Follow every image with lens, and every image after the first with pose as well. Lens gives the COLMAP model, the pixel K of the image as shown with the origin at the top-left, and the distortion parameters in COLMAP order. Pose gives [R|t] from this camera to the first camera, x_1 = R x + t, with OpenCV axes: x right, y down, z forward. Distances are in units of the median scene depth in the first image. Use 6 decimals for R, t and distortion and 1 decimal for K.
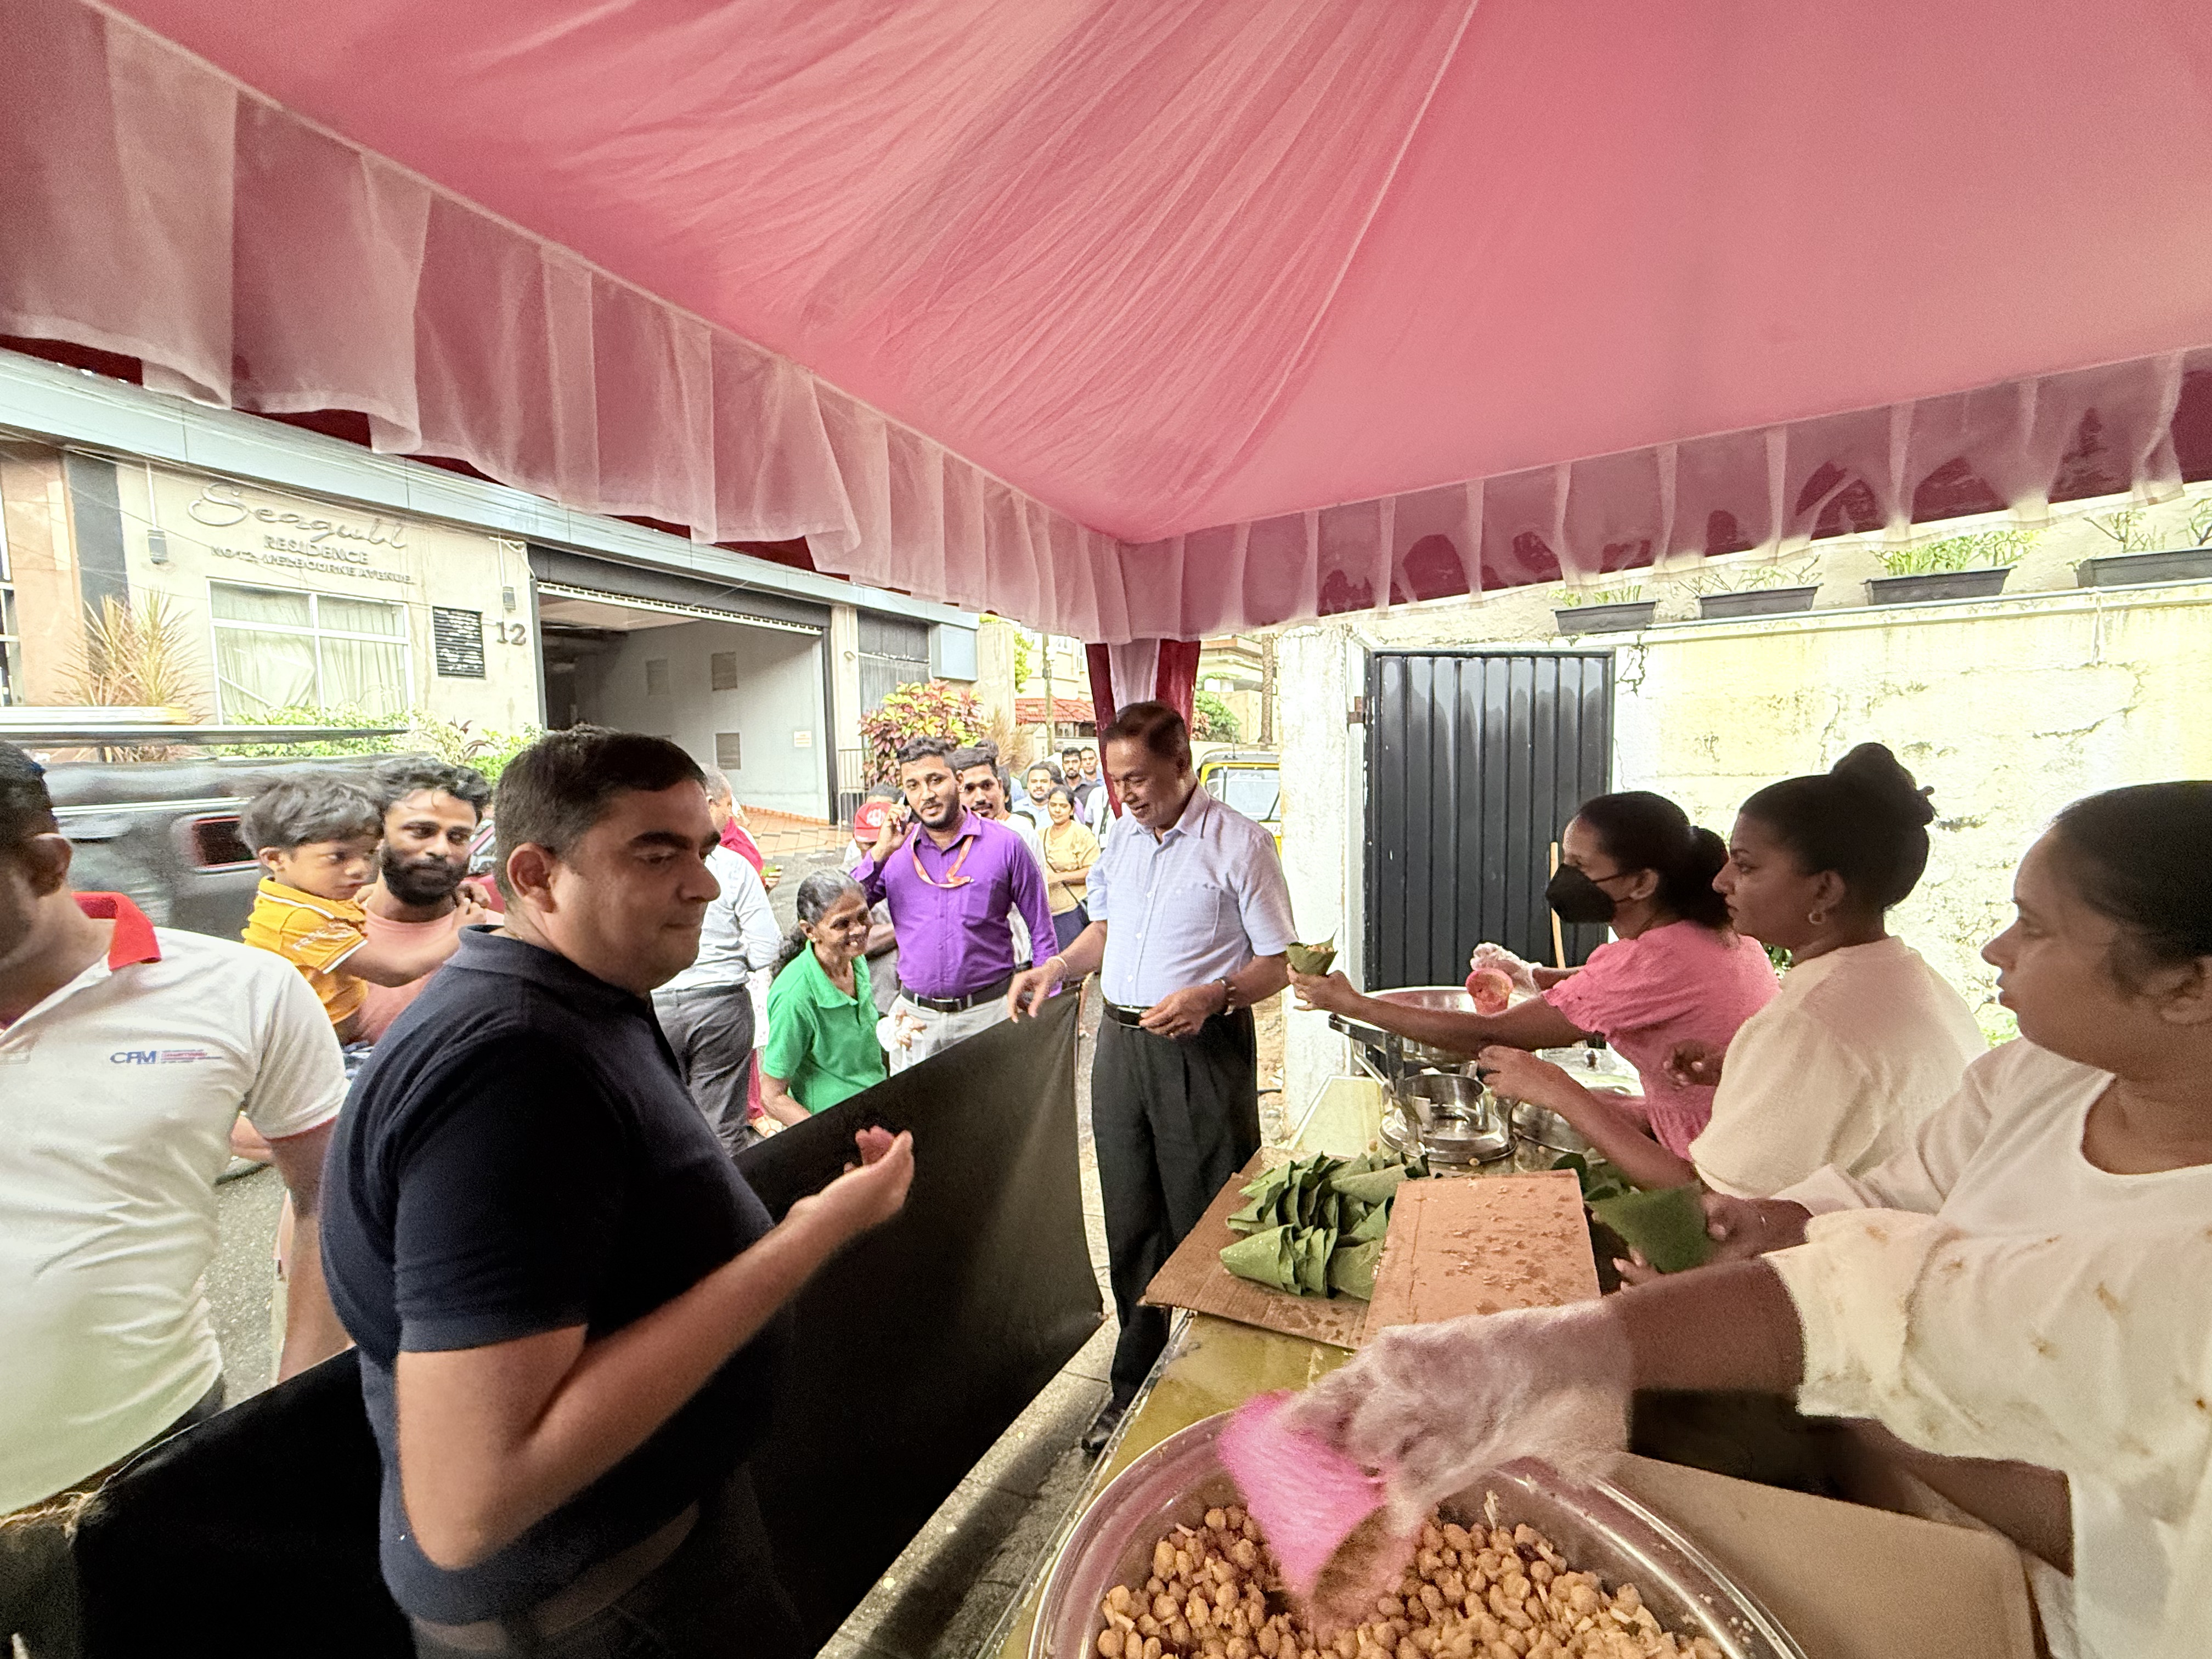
lens RADIAL K [[899.9, 0, 1082.6], [0, 899.9, 835.2], [0, 0, 1]] dist [-0.007741, 0.001844]
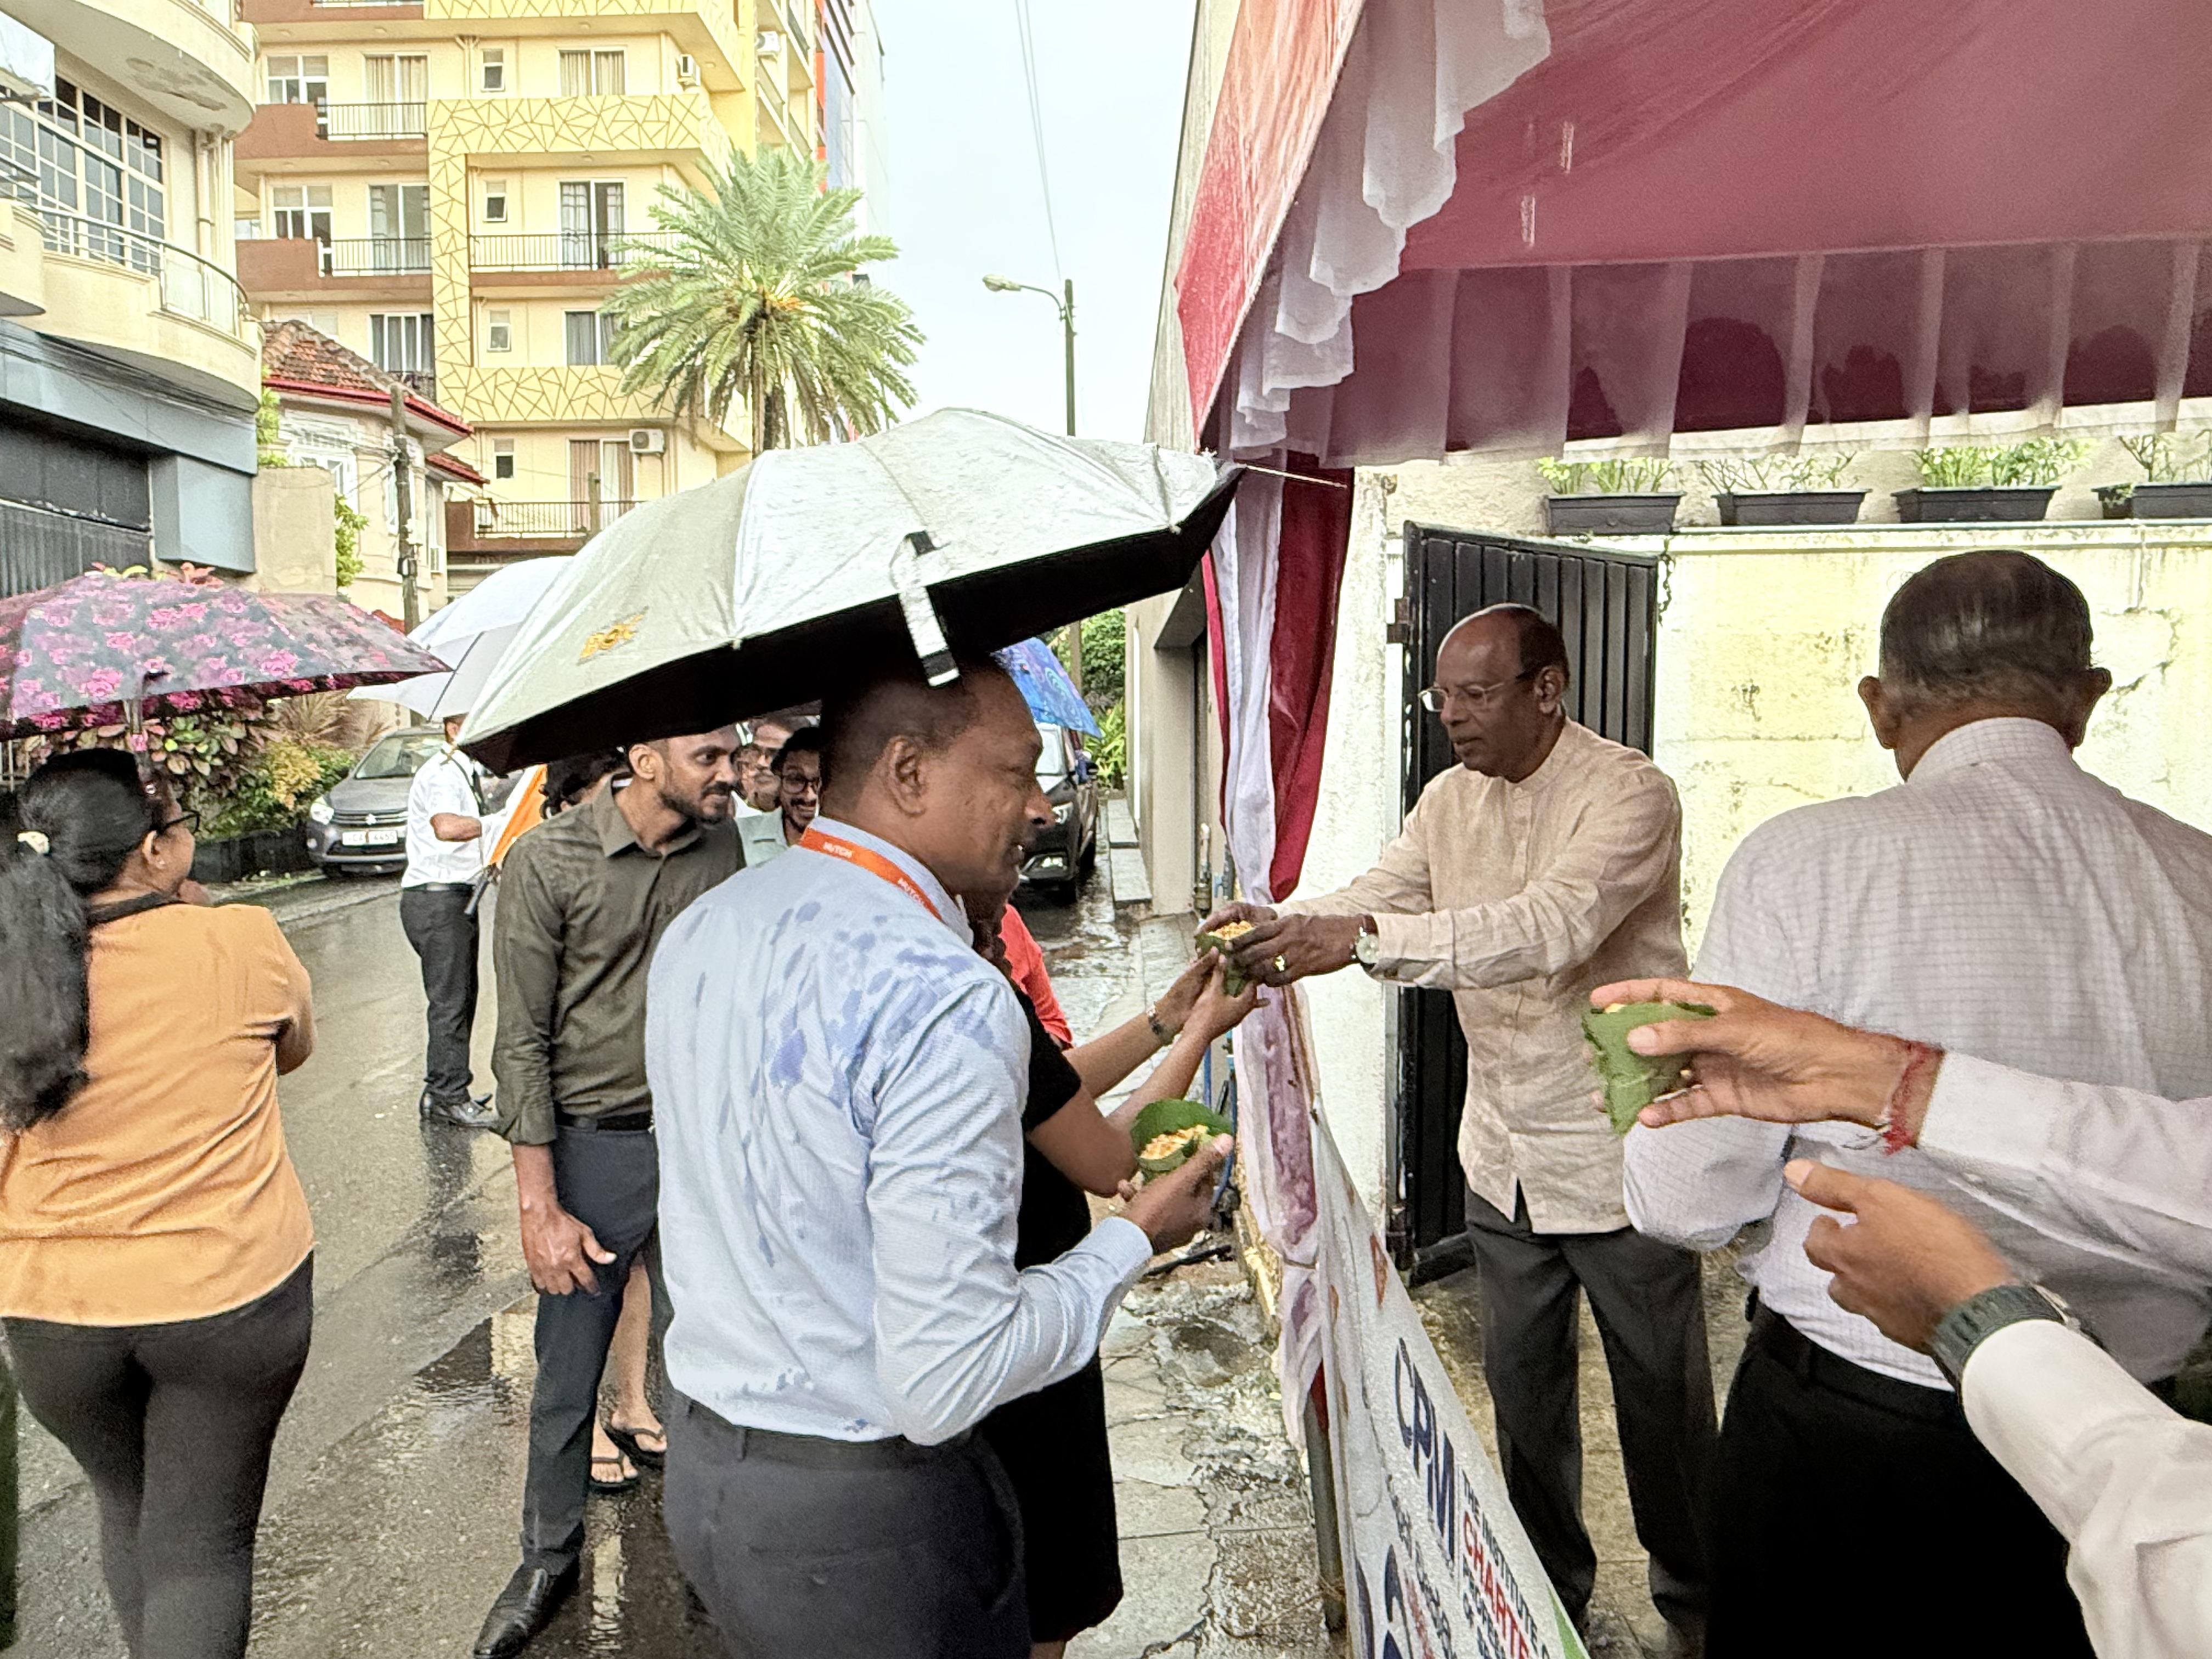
lens RADIAL K [[1436.9, 0, 1066.1], [0, 1436.9, 829.5], [0, 0, 1]] dist [-0.003465, 0.003243]
pose [[0.898282, -0.009920, 0.439307, -0.360363], [0.019555, 0.999657, -0.017412, 0.019096], [-0.438984, 0.024231, 0.898168, 0.223941]]
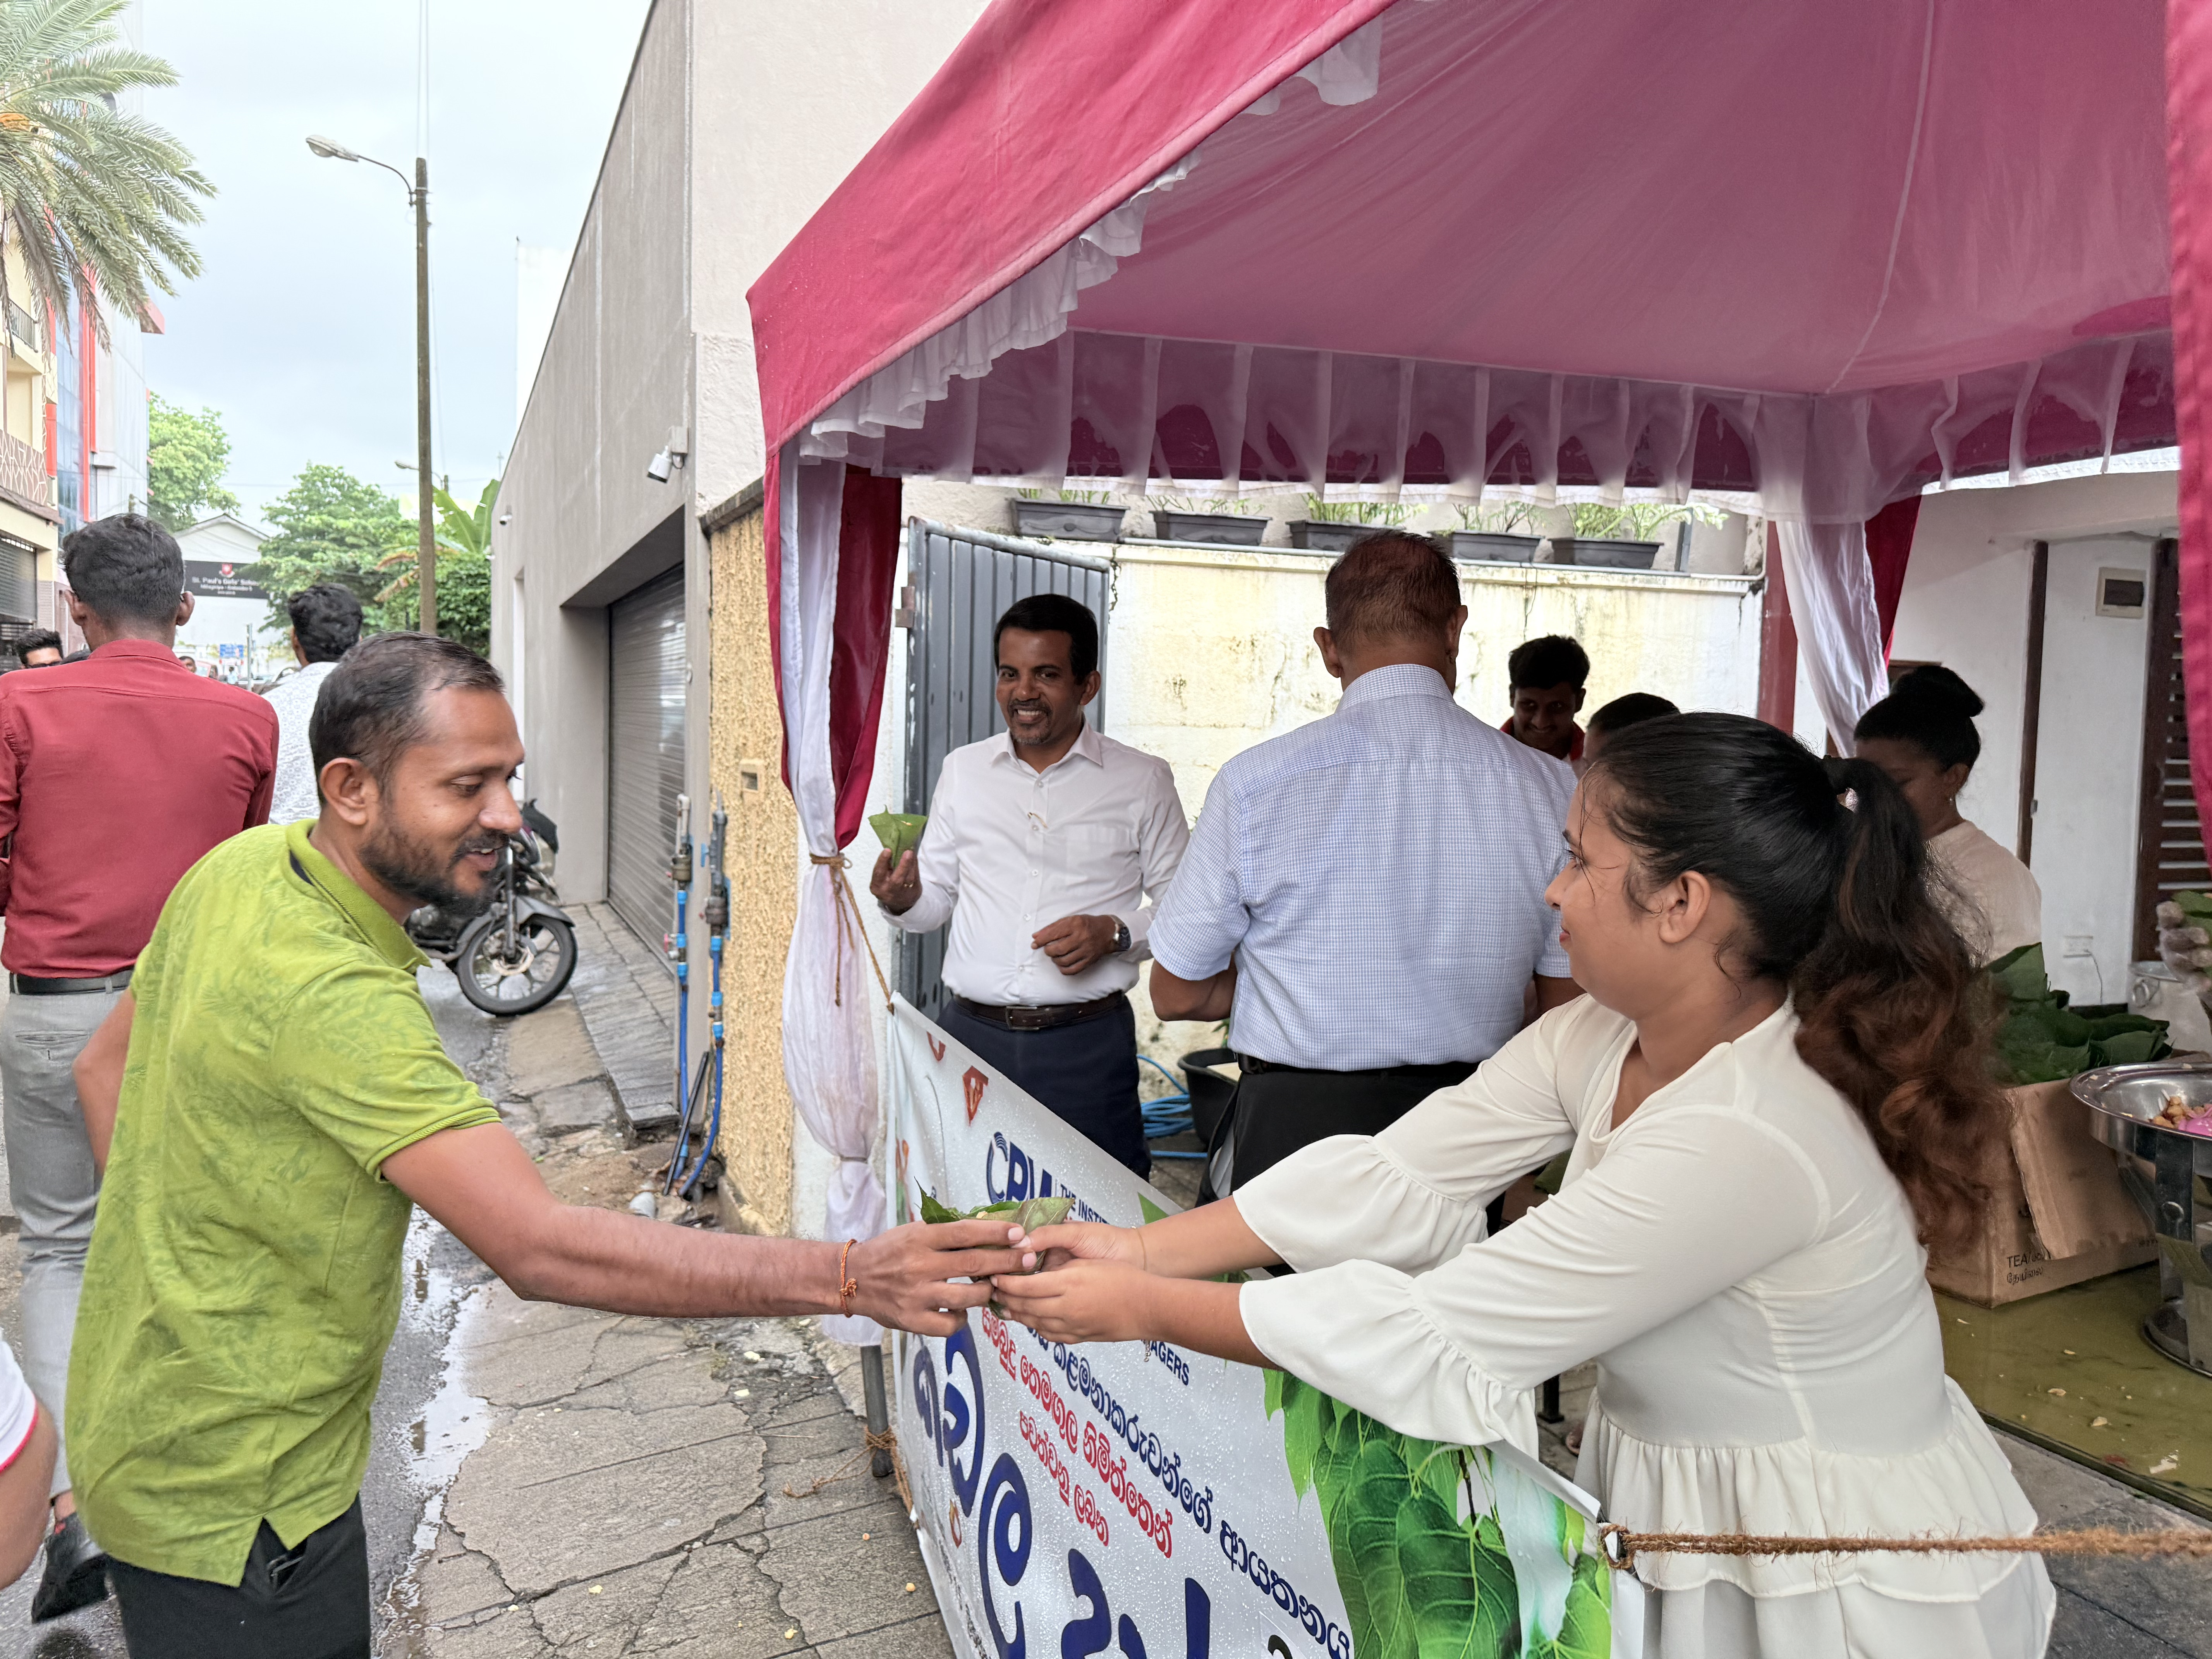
lens RADIAL K [[1569.5, 0, 1110.8], [0, 1569.5, 823.4], [0, 0, 1]] dist [0.035870, -0.052716]
pose [[0.640148, -0.009371, 0.768194, -0.537436], [0.019522, 0.999801, -0.004072, 0.033929], [-0.768004, 0.017604, 0.640204, 0.124919]]
